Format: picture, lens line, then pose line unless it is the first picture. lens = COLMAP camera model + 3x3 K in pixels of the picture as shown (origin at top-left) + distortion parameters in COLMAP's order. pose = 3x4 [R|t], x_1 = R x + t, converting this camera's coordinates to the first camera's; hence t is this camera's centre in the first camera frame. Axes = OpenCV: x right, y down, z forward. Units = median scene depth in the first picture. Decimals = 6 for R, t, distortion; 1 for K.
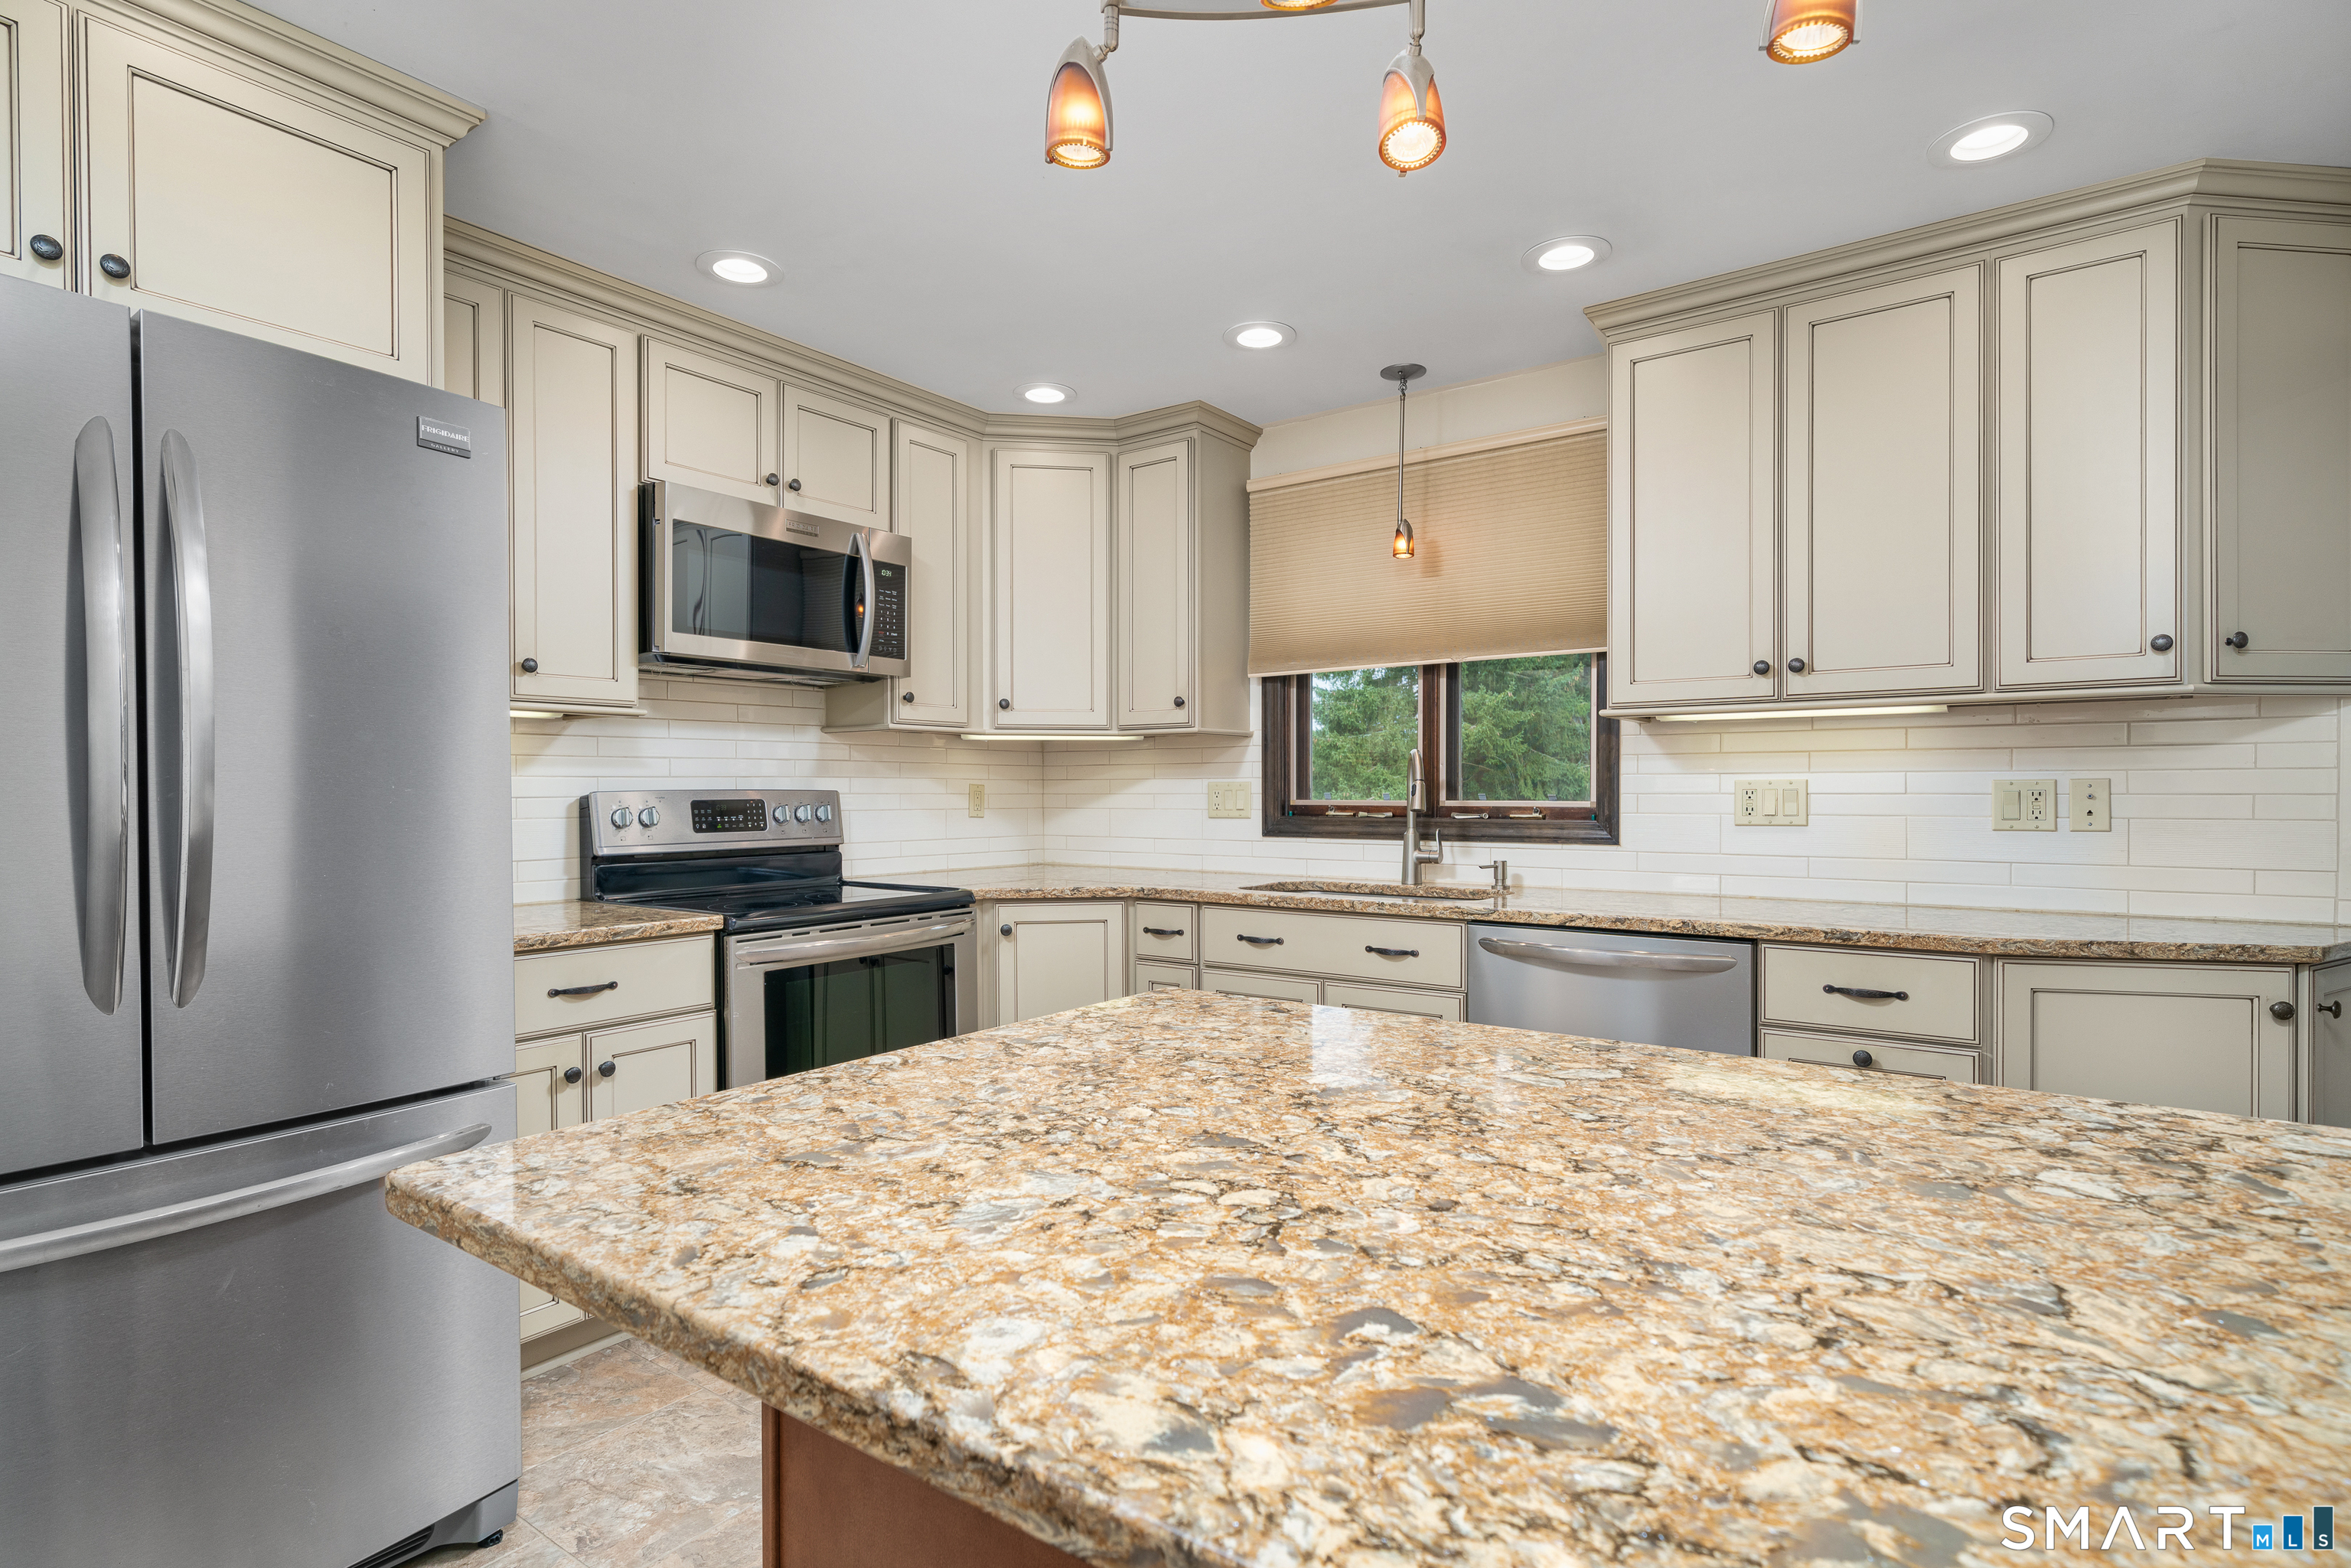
lens RADIAL K [[1167.8, 0, 1173.3], [0, 1167.8, 806.1], [0, 0, 1]] dist [0.004403, 0.000913]
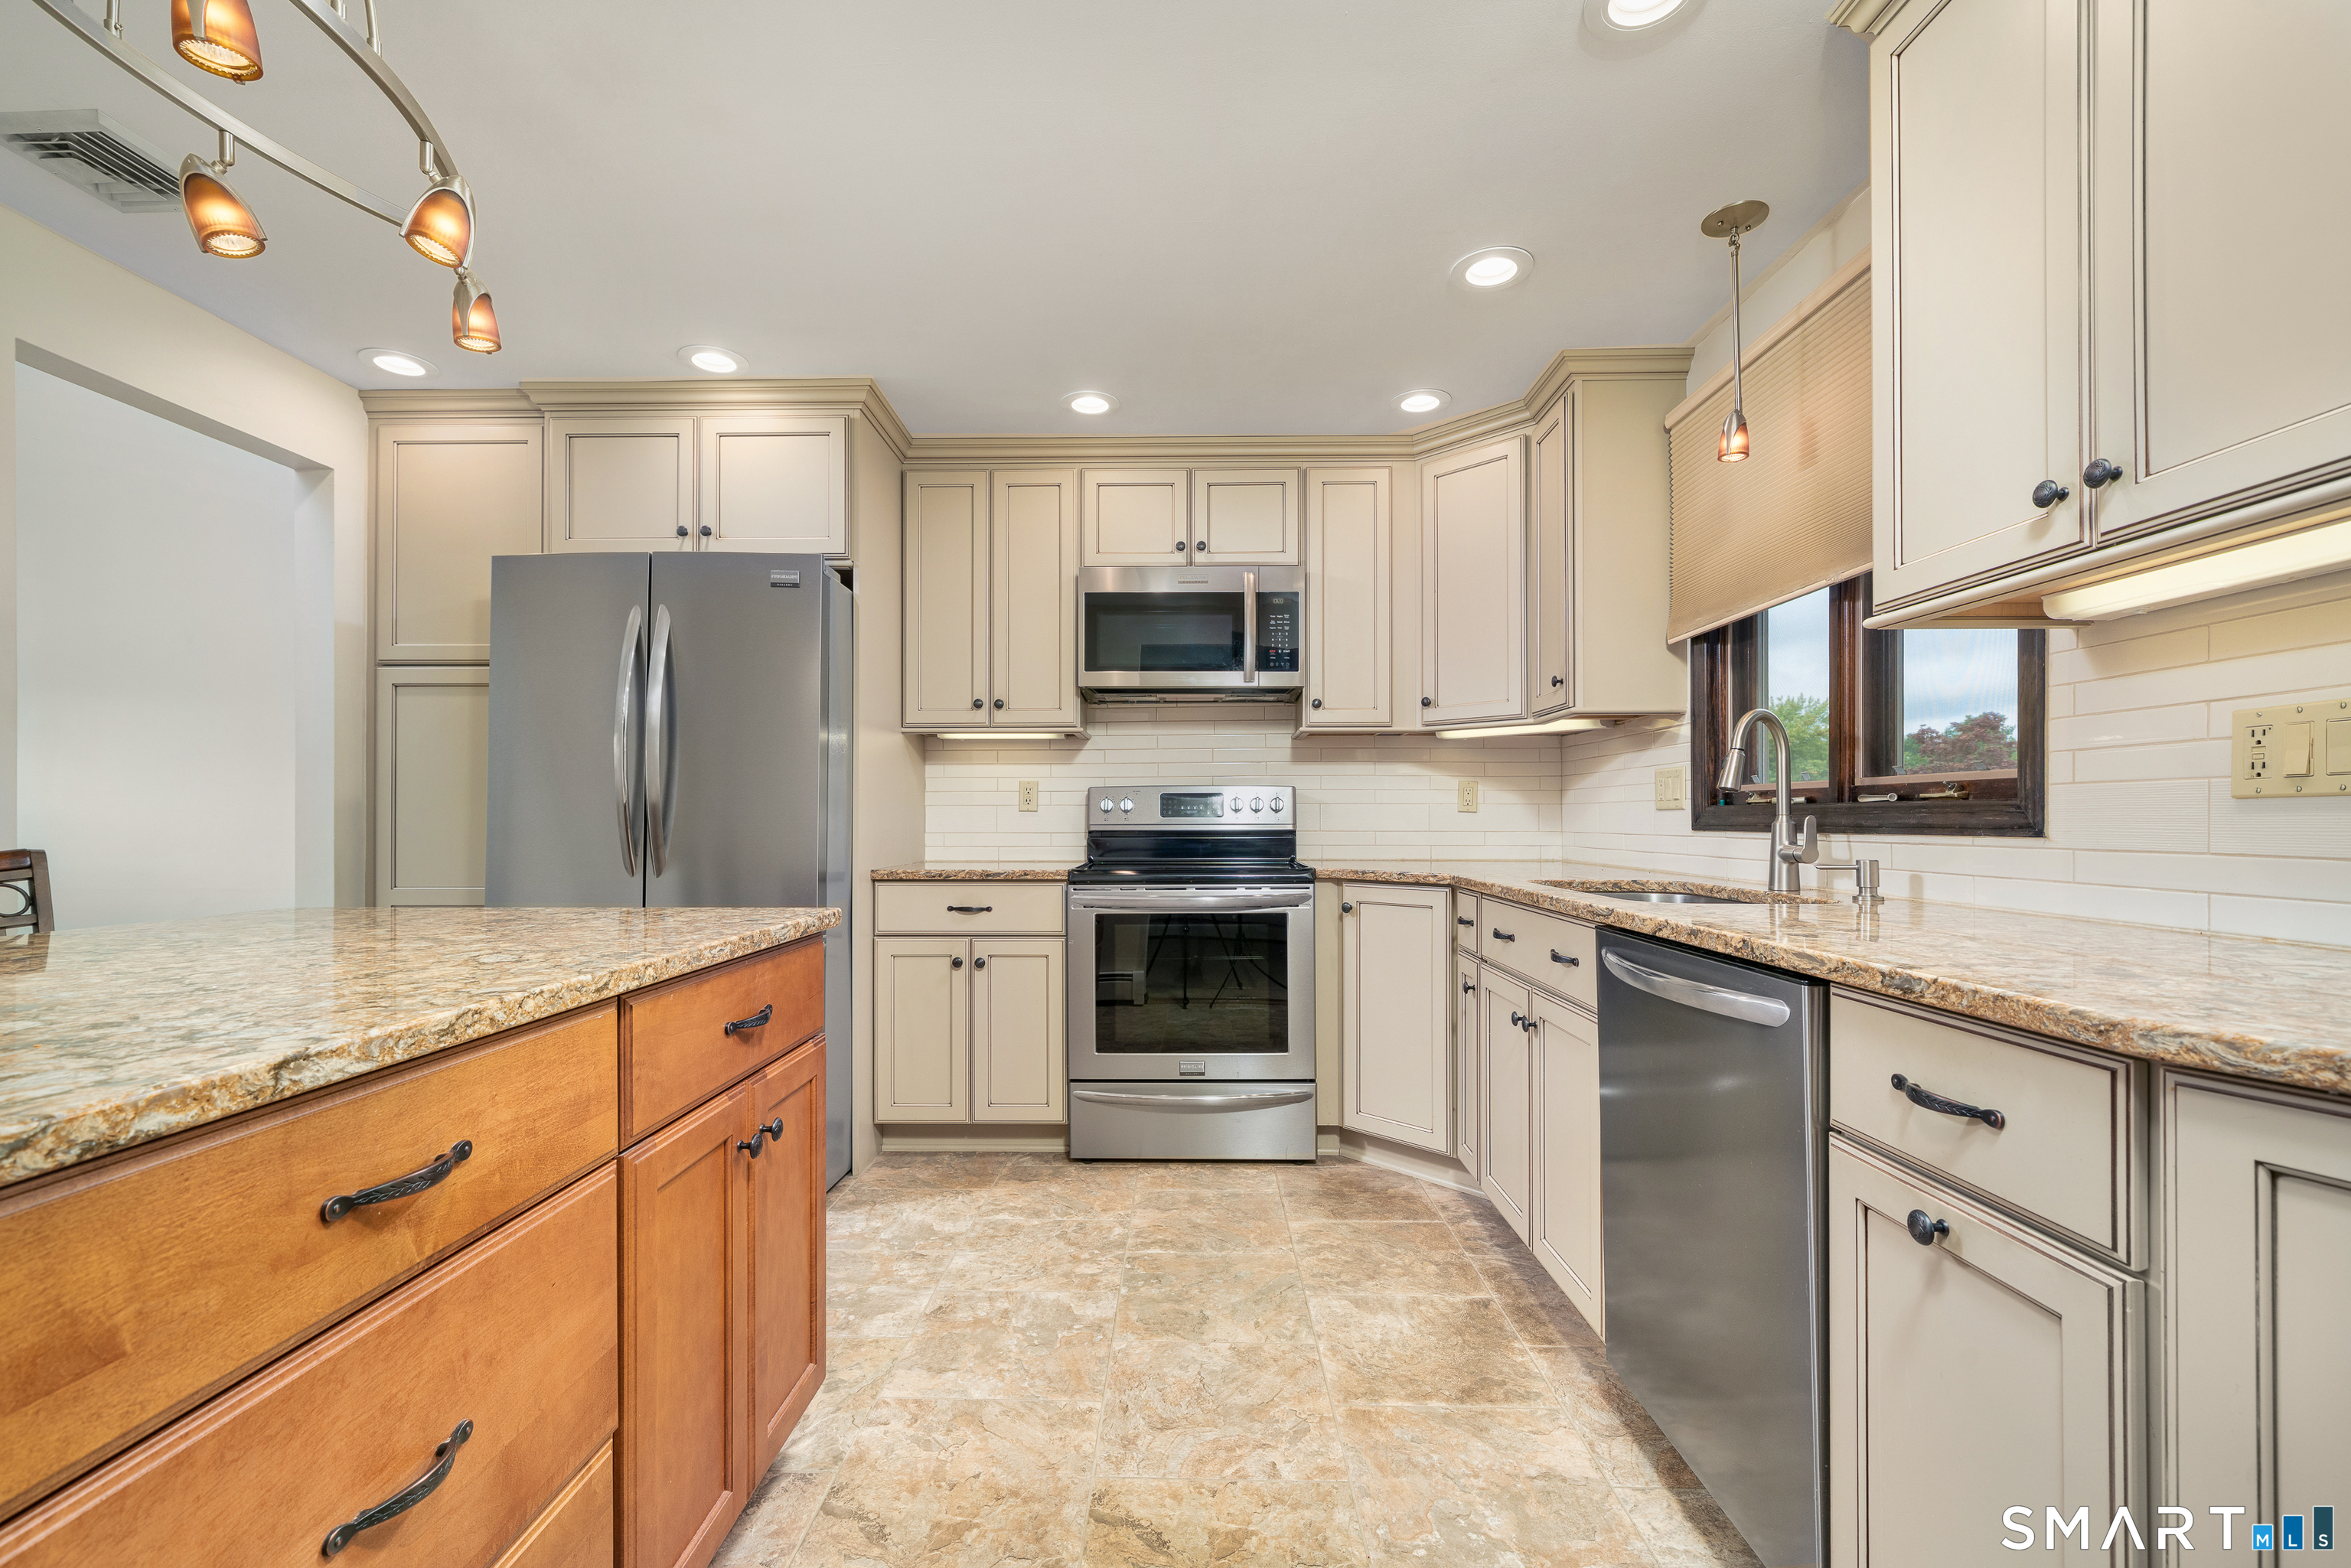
lens RADIAL K [[992.6, 0, 1168.2], [0, 992.6, 813.4], [0, 0, 1]] dist [-0.003665, 0.002016]
pose [[0.571106, -0.002551, -0.820872, 0.519445], [-0.011416, 0.999874, -0.011050, 0.030228], [0.820797, 0.015682, 0.571005, 0.332478]]
